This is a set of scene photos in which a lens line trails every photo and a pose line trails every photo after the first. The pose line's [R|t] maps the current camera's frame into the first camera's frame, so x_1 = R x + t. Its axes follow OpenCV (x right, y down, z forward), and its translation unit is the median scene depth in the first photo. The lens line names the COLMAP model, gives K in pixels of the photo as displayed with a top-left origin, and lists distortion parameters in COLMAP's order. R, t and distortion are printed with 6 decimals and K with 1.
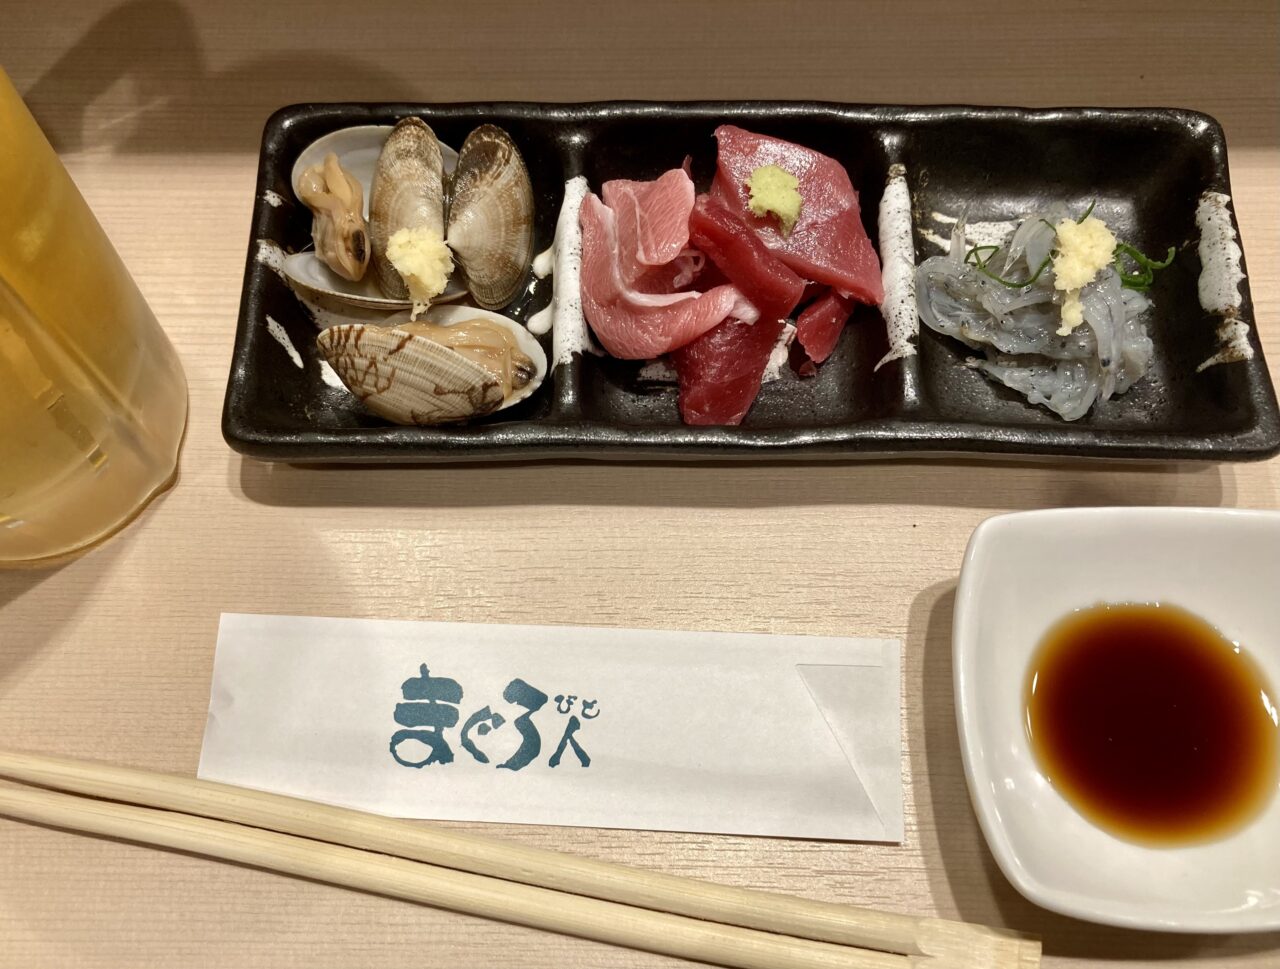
lens RADIAL K [[1049.1, 0, 635.2], [0, 1049.1, 488.7], [0, 0, 1]] dist [0.041811, -0.000601]
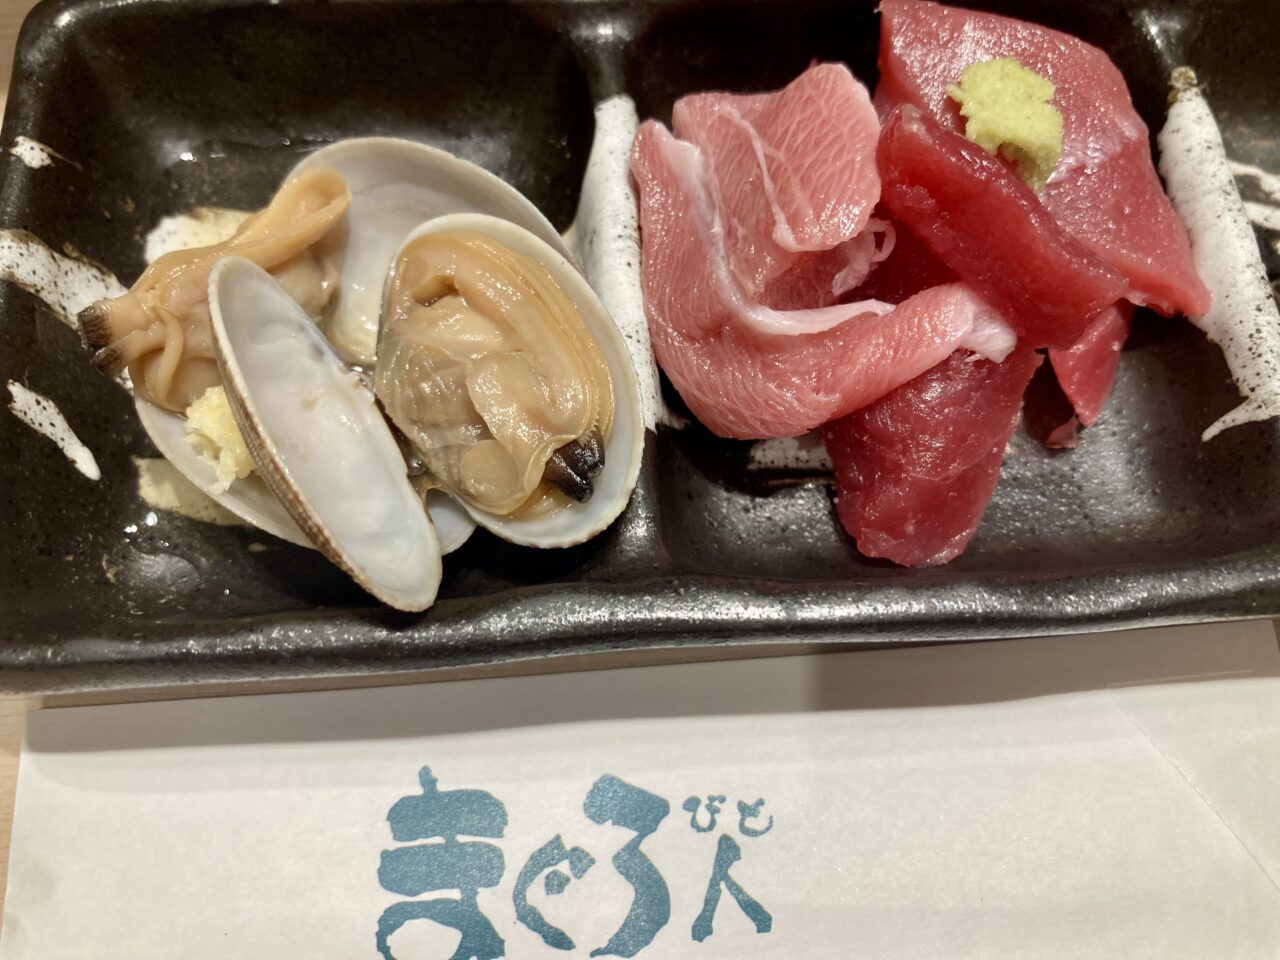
lens RADIAL K [[1016.5, 0, 645.4], [0, 1016.5, 476.6], [0, 0, 1]] dist [0.006540, -0.029791]
pose [[0.994667, -0.049055, 0.090725, -0.103403], [0.050310, 0.998666, -0.011590, -0.101789], [-0.090035, 0.016092, 0.995809, 0.516126]]
